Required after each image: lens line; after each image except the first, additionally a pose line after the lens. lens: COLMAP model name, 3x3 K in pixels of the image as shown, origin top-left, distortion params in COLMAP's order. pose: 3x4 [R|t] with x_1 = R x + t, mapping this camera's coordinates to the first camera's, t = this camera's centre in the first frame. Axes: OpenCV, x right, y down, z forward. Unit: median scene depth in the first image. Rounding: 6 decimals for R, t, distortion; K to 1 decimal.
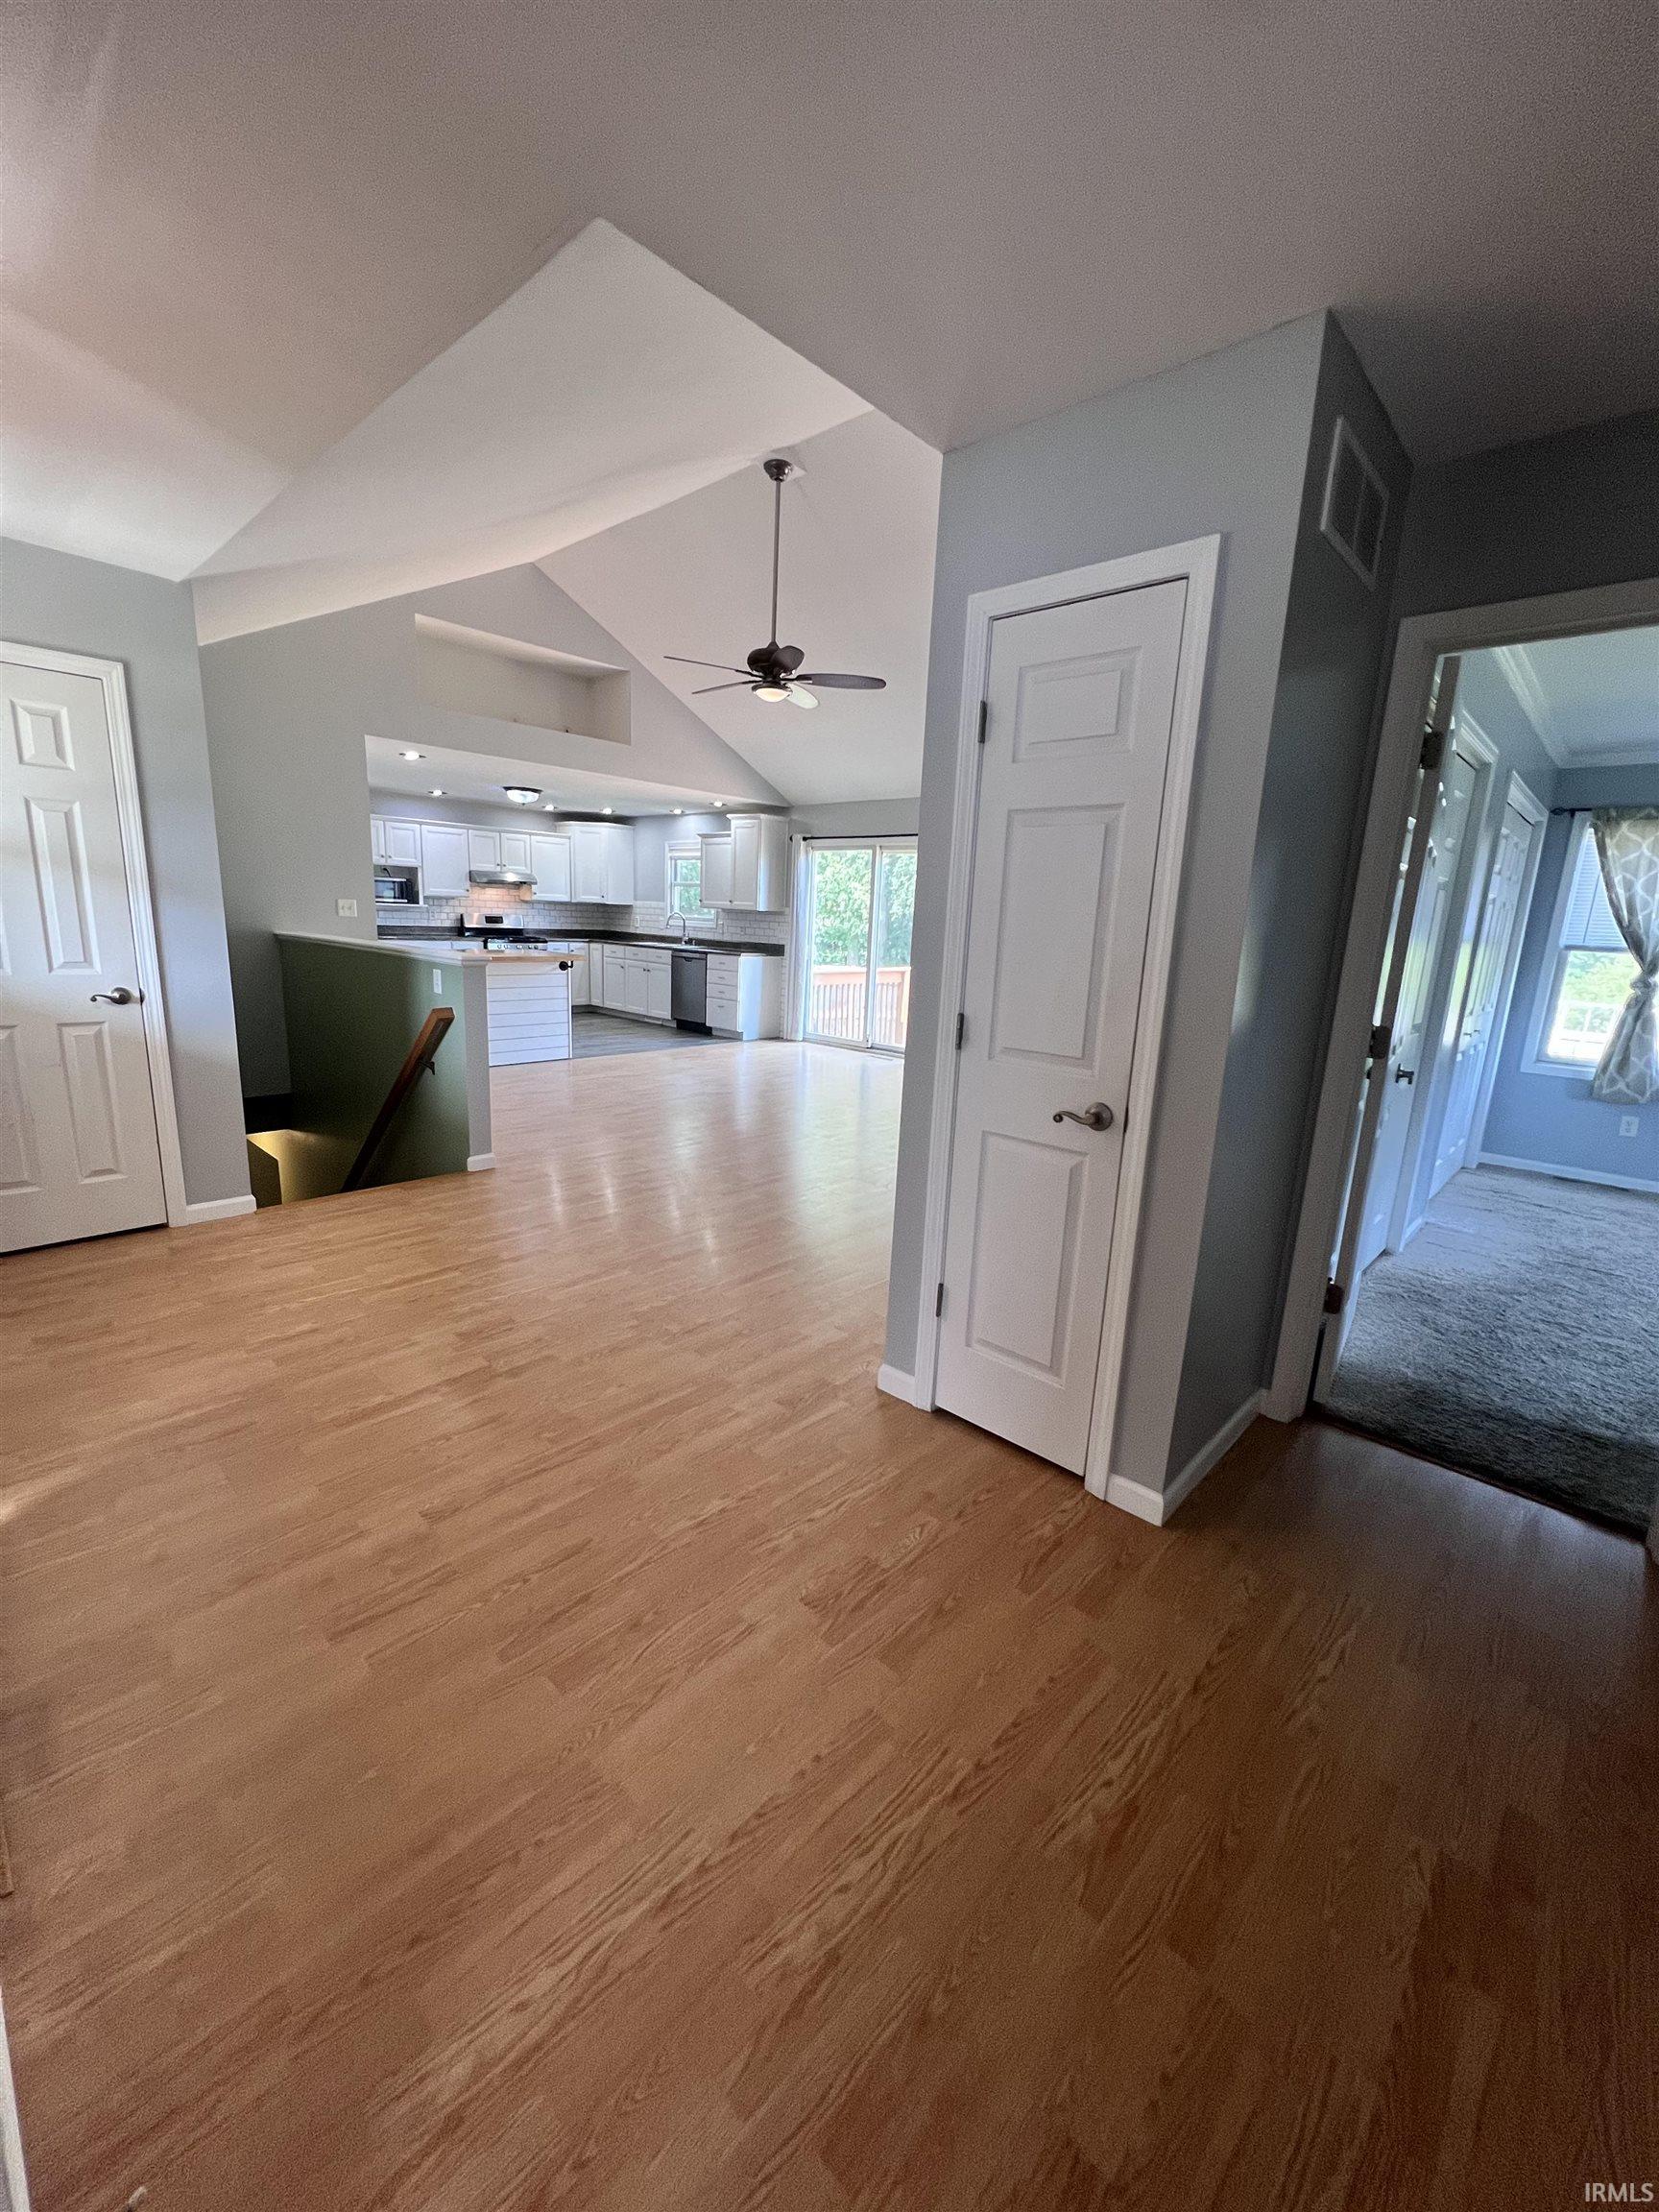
lens RADIAL K [[890.2, 0, 826.0], [0, 890.2, 1112.3], [0, 0, 1]] dist [-0.001678, -0.000045]
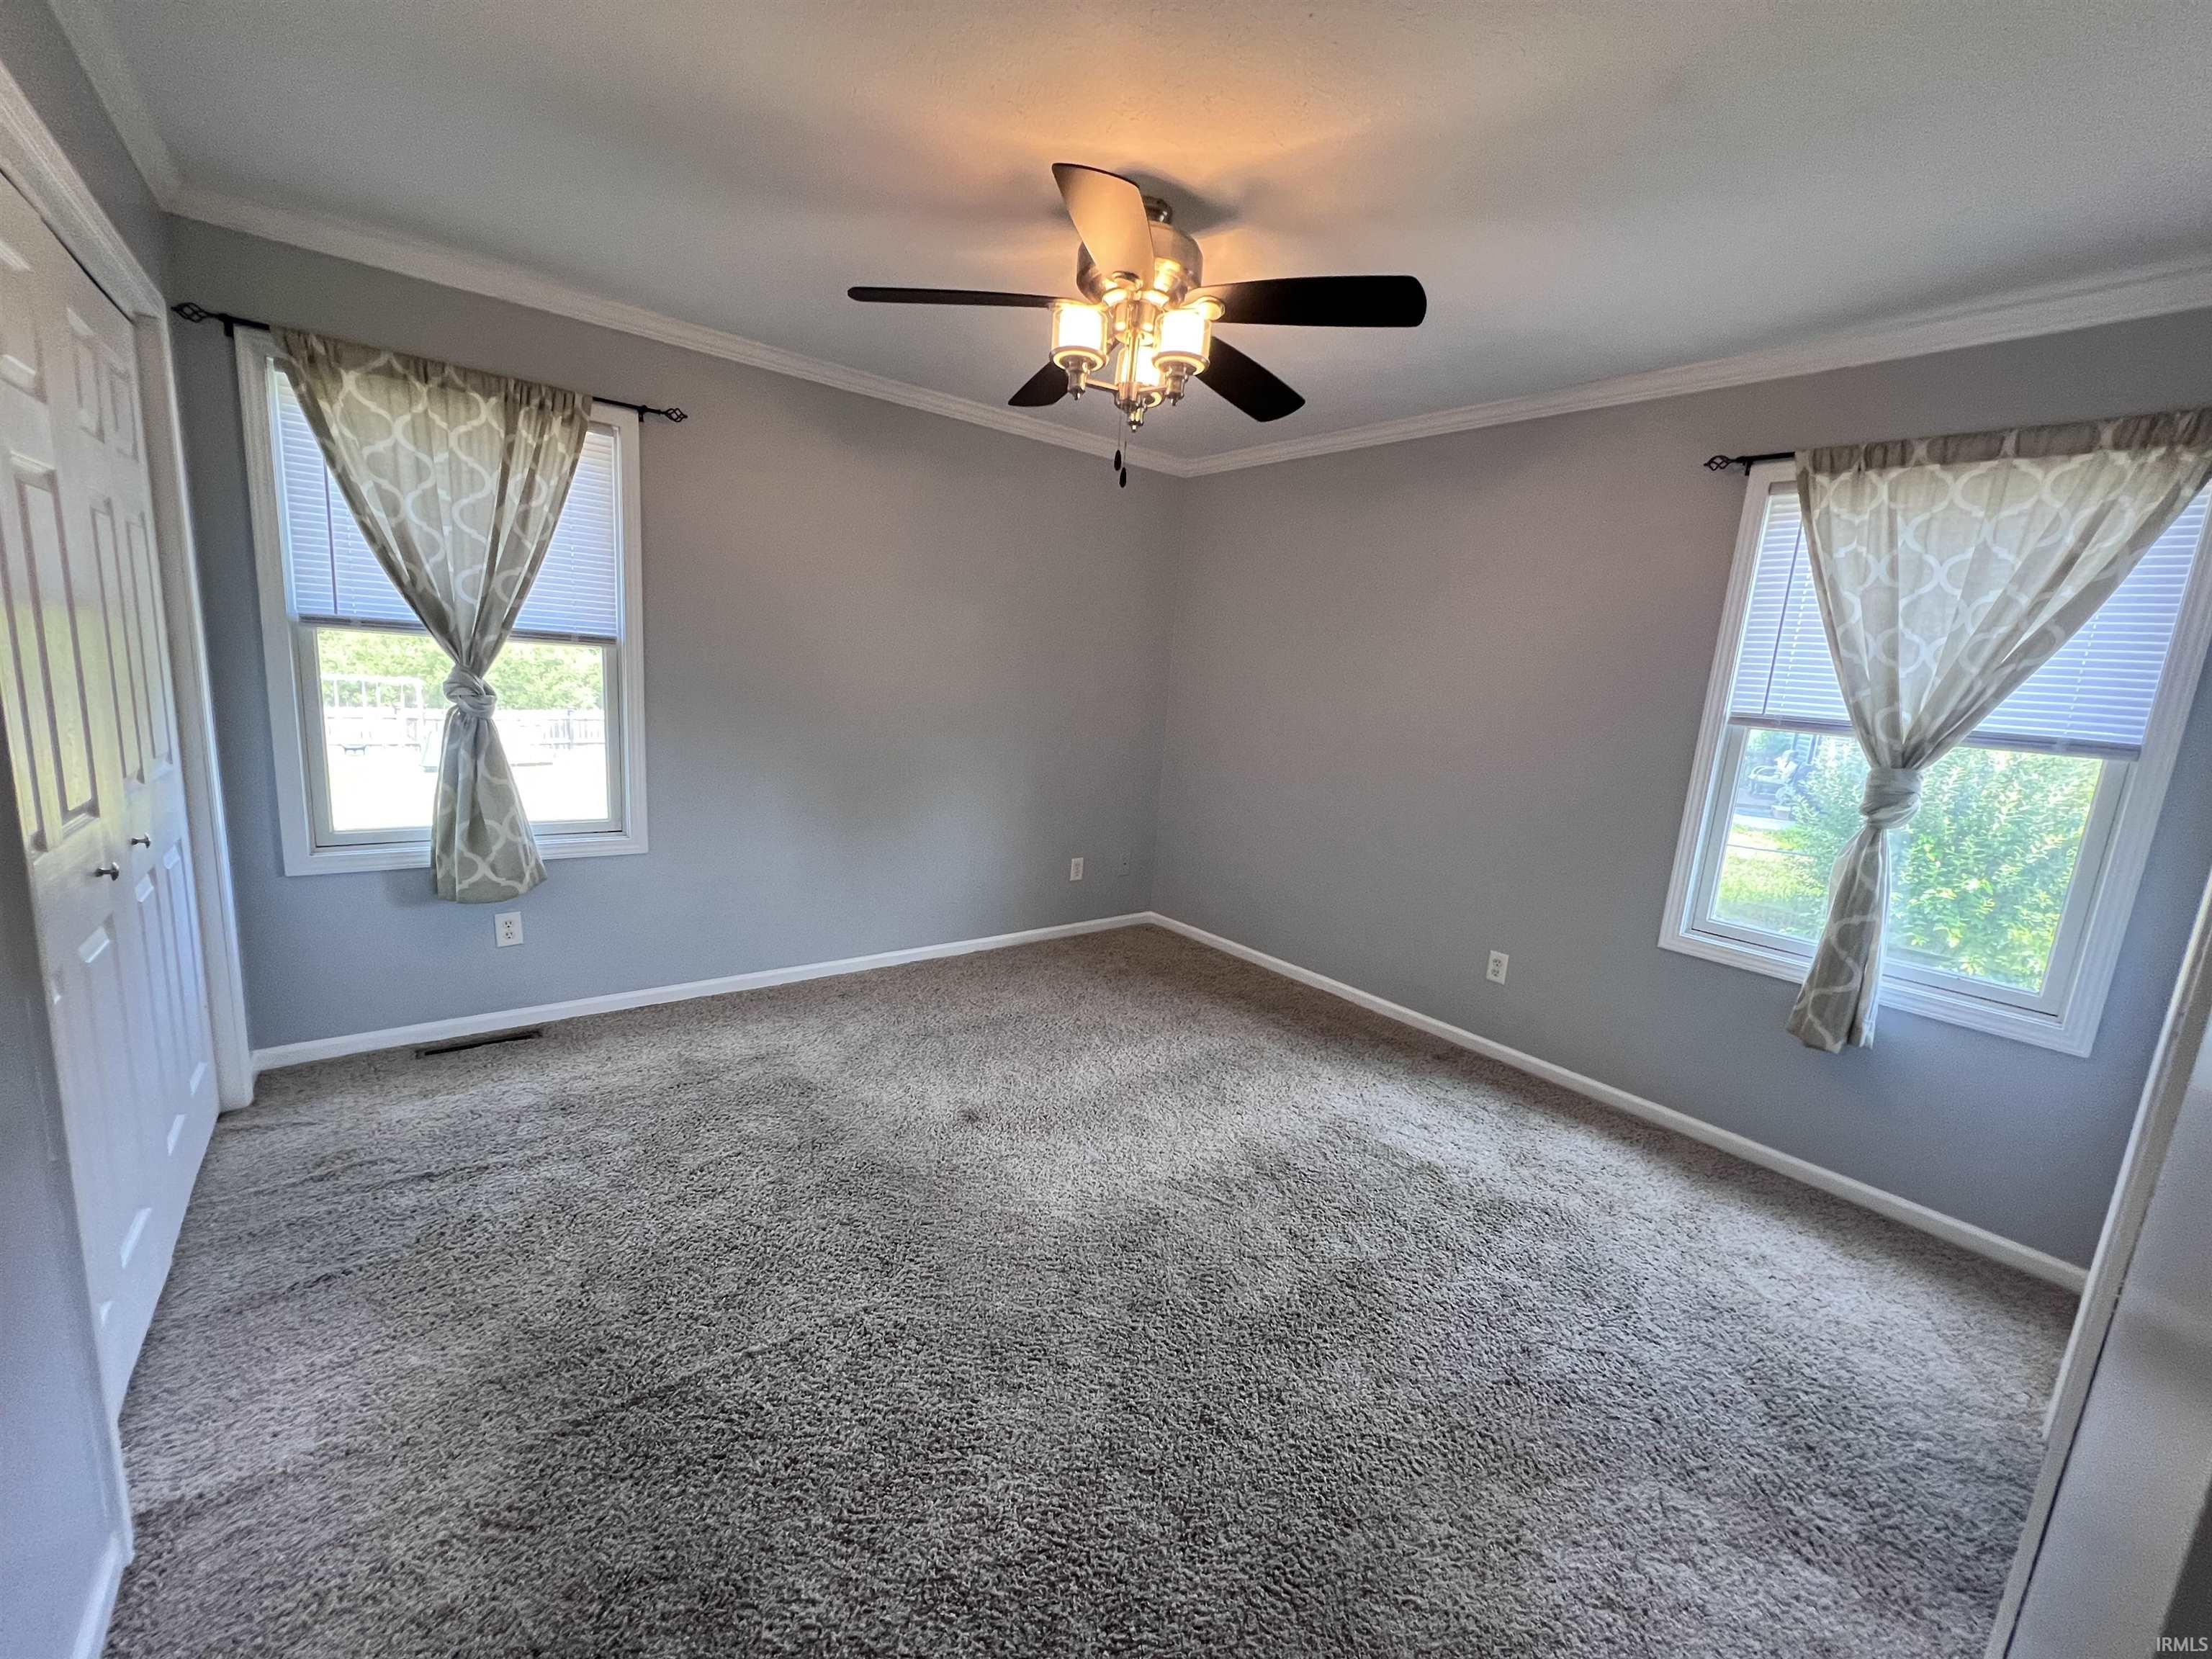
lens RADIAL K [[889.8, 0, 1108.1], [0, 889.8, 832.1], [0, 0, 1]] dist [0.001025, 0.000023]
pose [[0.149498, -0.204111, 0.967465, 0.411019], [0.150811, 0.971720, 0.181704, -0.096431], [-0.977193, 0.118740, 0.176052, 0.508982]]
